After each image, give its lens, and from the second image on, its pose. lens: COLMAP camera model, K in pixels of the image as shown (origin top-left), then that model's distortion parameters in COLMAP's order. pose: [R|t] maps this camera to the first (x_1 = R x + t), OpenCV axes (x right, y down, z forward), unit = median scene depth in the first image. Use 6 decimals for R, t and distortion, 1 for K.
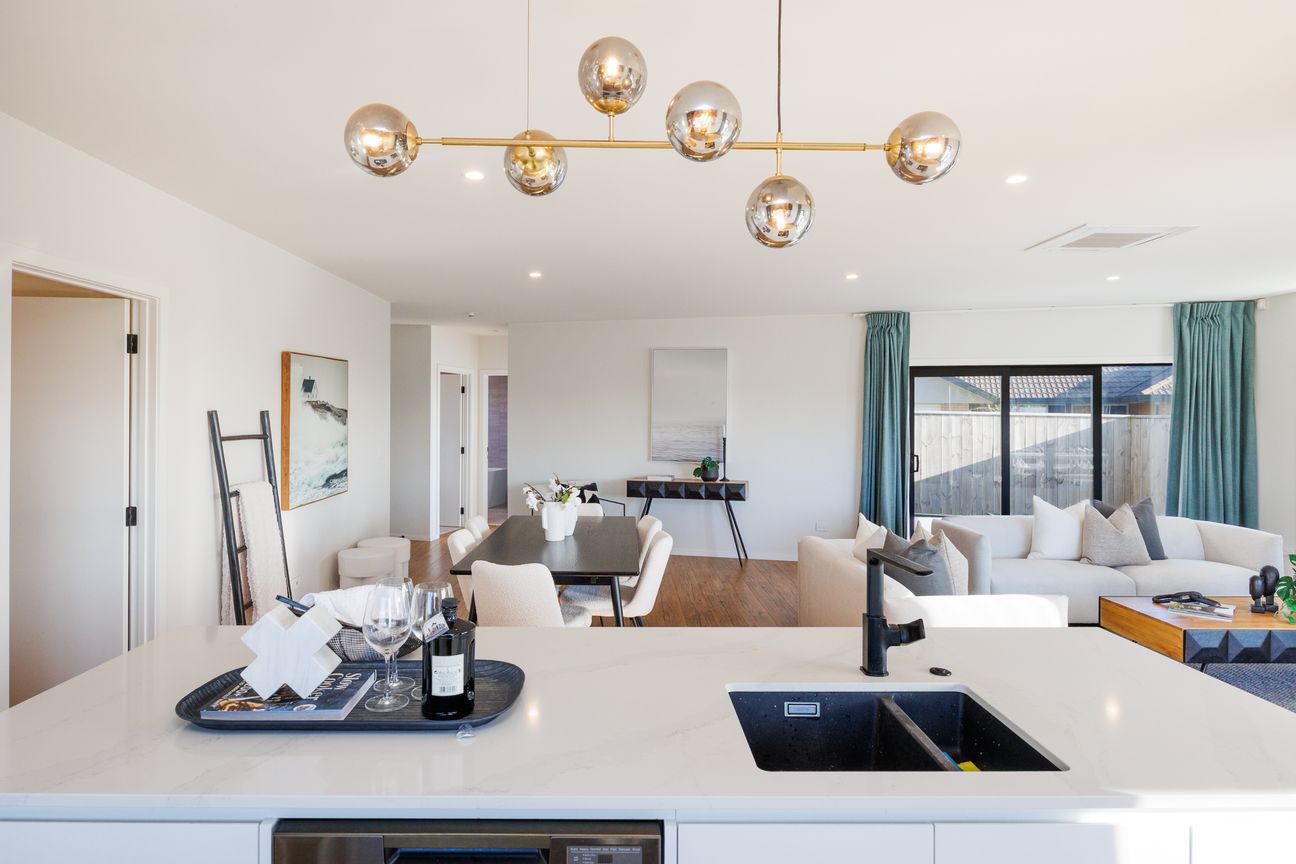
lens RADIAL K [[740.5, 0, 648.0], [0, 740.5, 432.0], [0, 0, 1]] dist [0.026493, 0.000171]
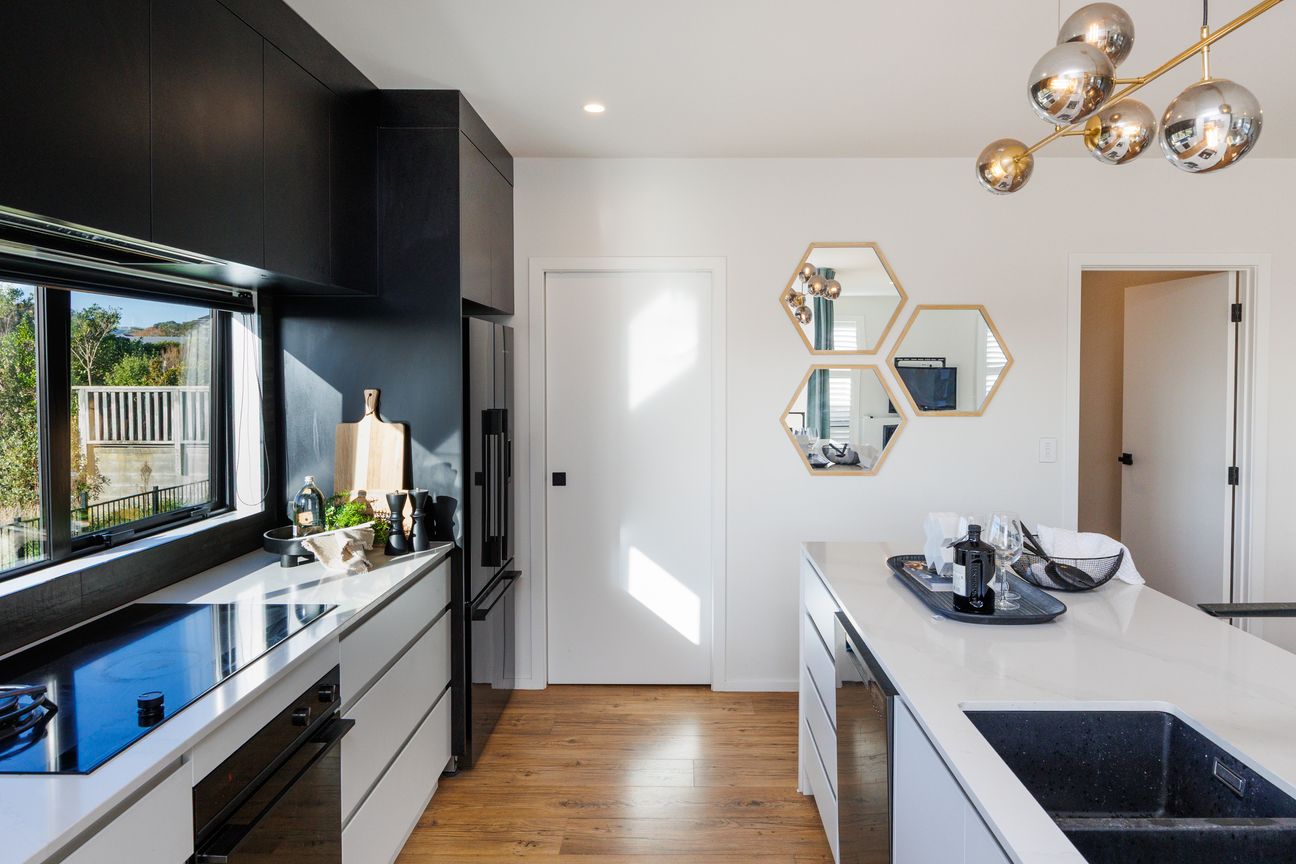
lens RADIAL K [[833.4, 0, 650.6], [0, 833.4, 389.0], [0, 0, 1]] dist [0.031787, -0.000824]
pose [[-0.044399, 0.019847, -0.998817, 0.550541], [-0.032535, 0.999244, 0.021302, -0.008955], [0.998484, 0.033442, -0.043720, 0.229809]]
